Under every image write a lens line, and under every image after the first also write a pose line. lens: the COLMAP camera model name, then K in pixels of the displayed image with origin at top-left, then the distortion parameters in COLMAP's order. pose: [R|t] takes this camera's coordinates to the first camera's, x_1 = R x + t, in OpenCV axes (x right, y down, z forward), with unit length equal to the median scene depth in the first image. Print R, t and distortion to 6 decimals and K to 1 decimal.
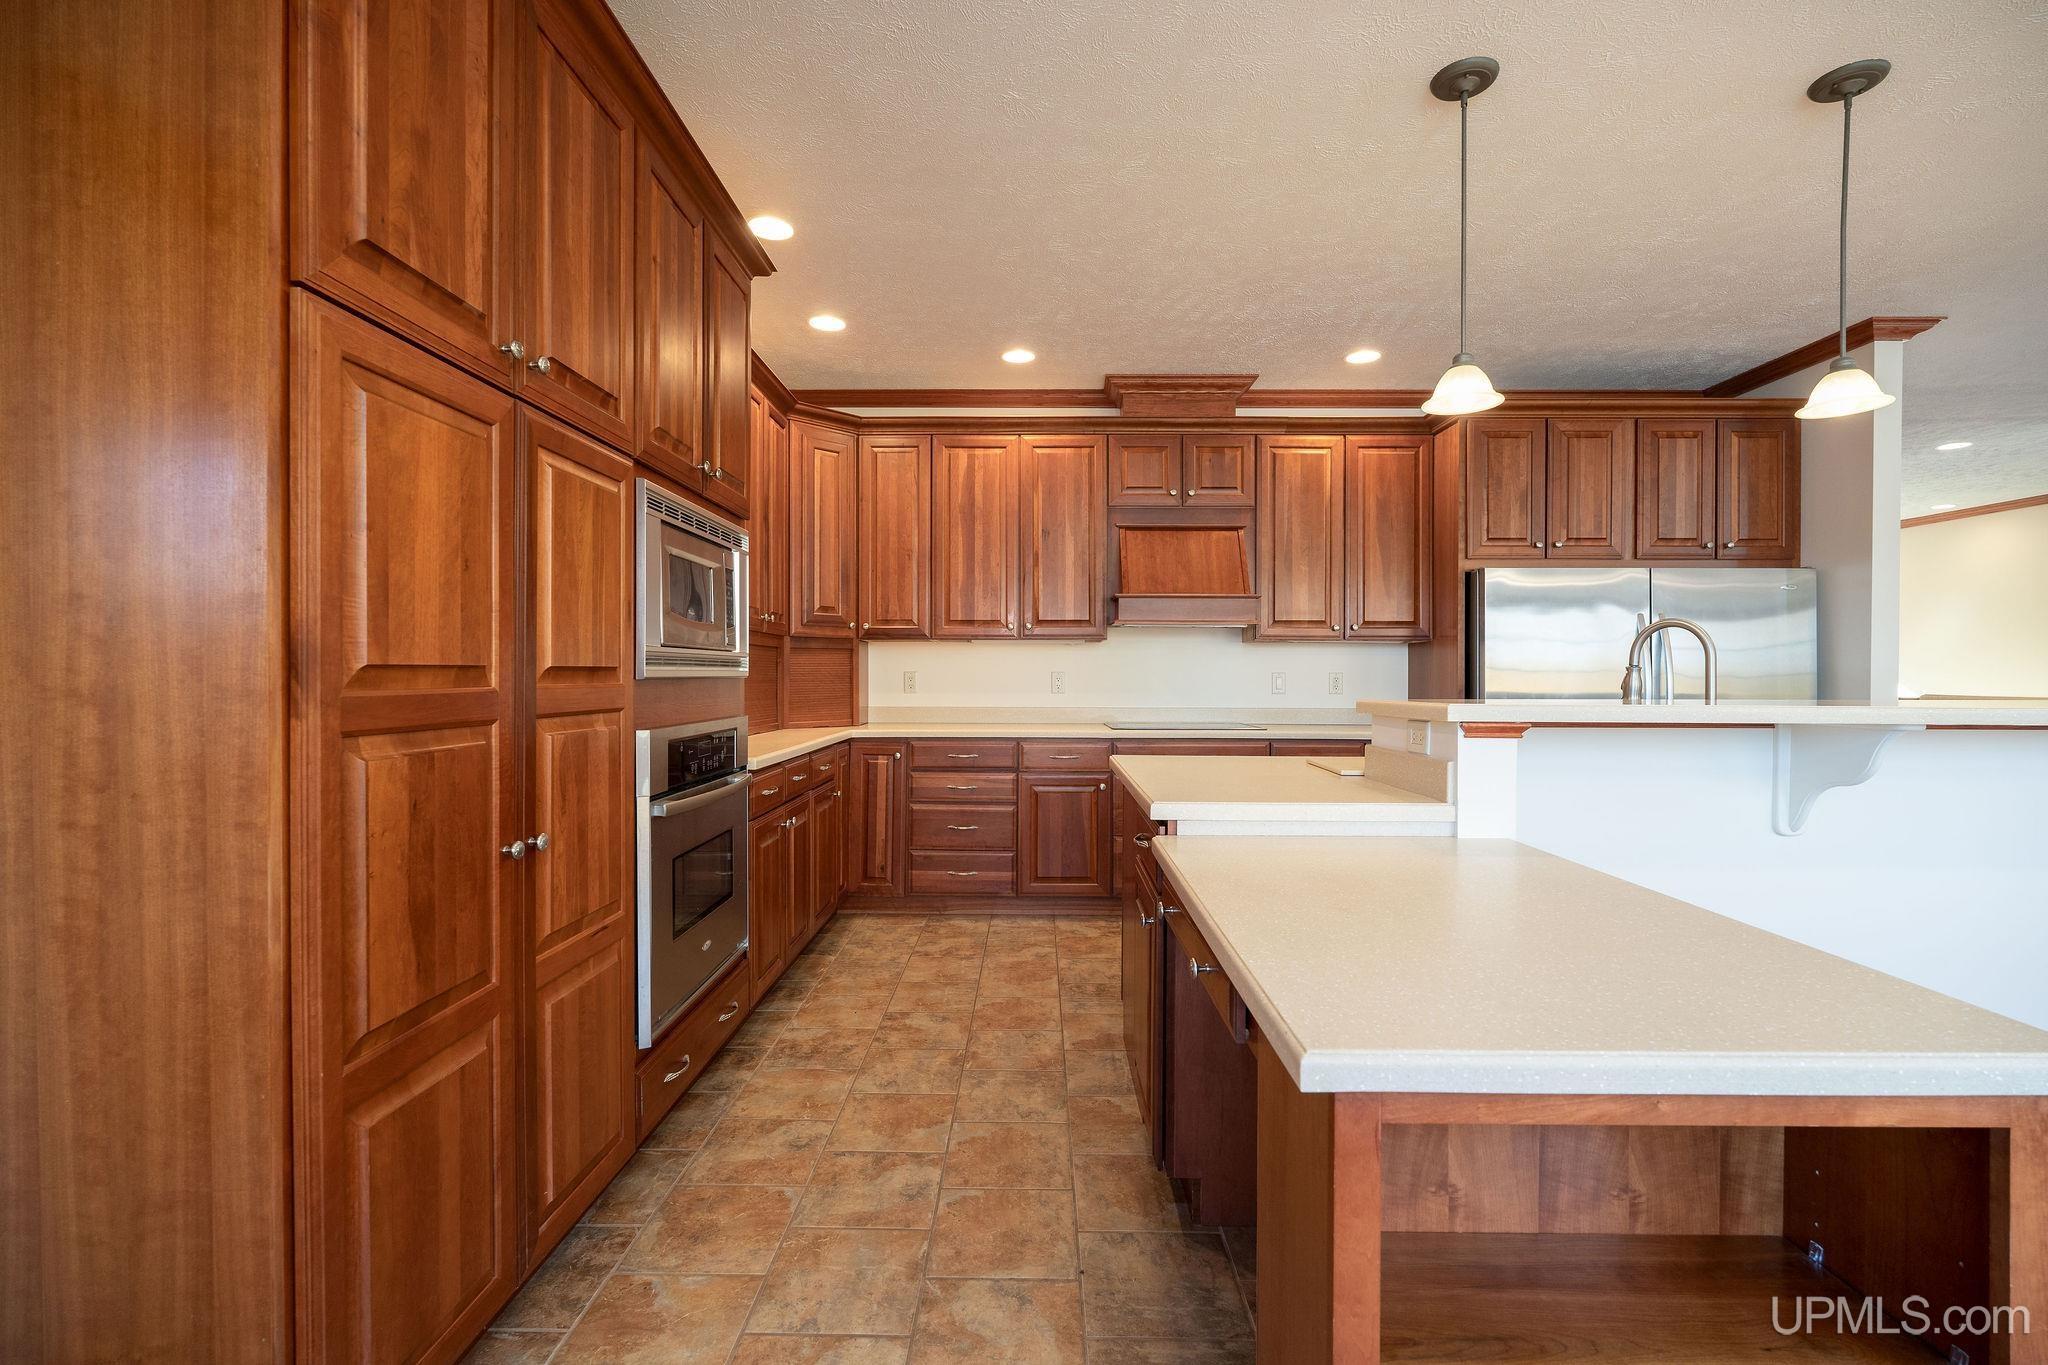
lens RADIAL K [[930.3, 0, 1024.0], [0, 930.3, 682.5], [0, 0, 1]] dist [0.000281, -0.000232]
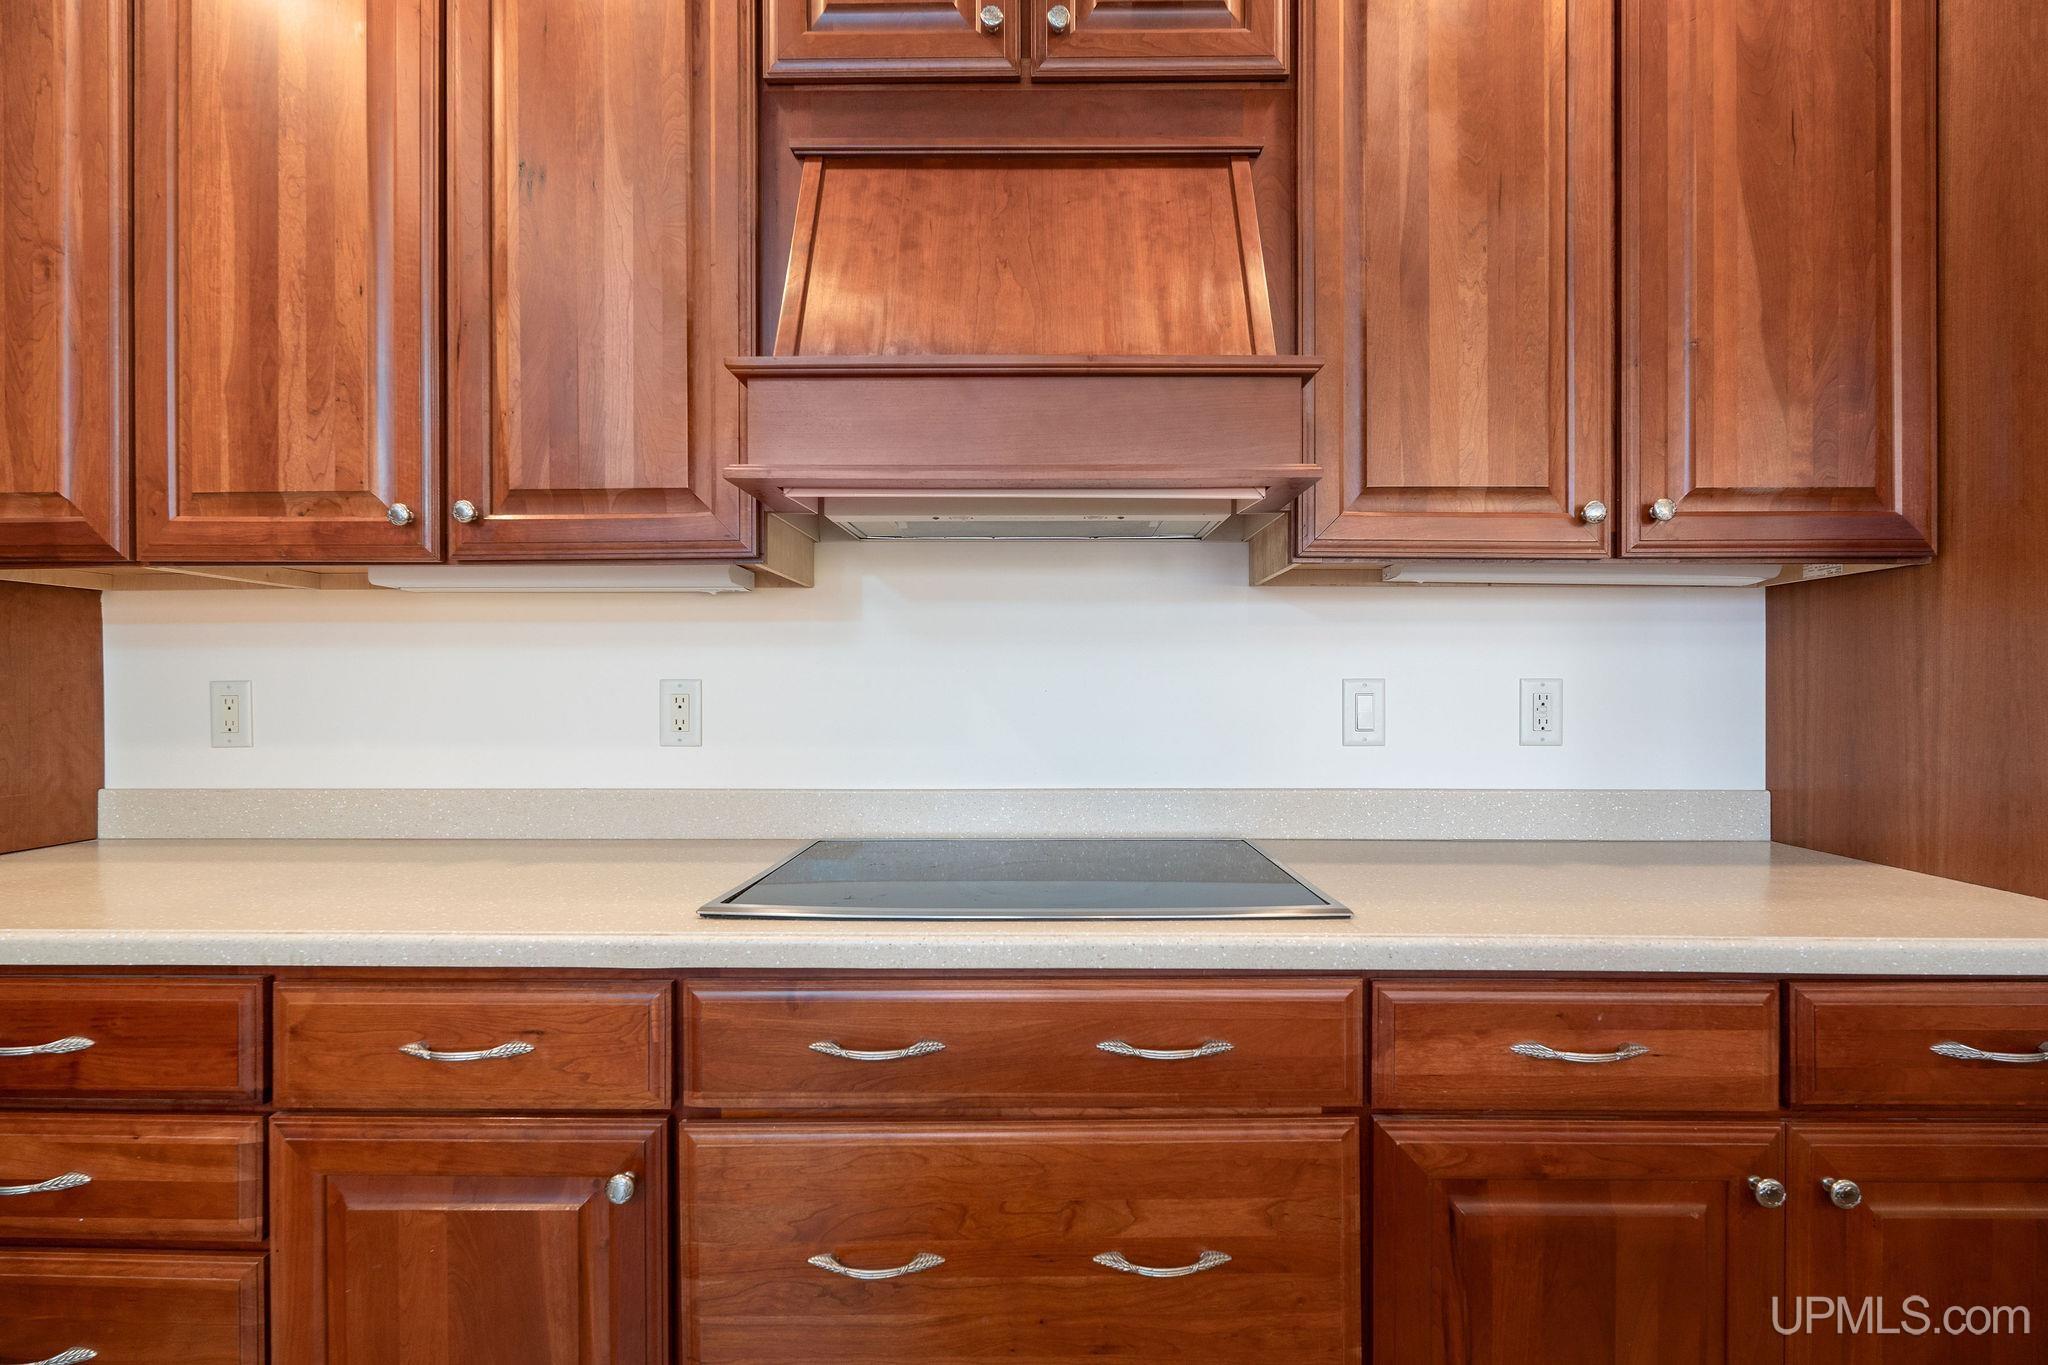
lens RADIAL K [[930.3, 0, 1024.0], [0, 930.3, 682.5], [0, 0, 1]] dist [0.000281, -0.000232]
pose [[0.999971, -0.001537, -0.007427, 0.171230], [0.001505, 0.999990, -0.004252, -0.008449], [0.007434, 0.004241, 0.999963, 0.725048]]
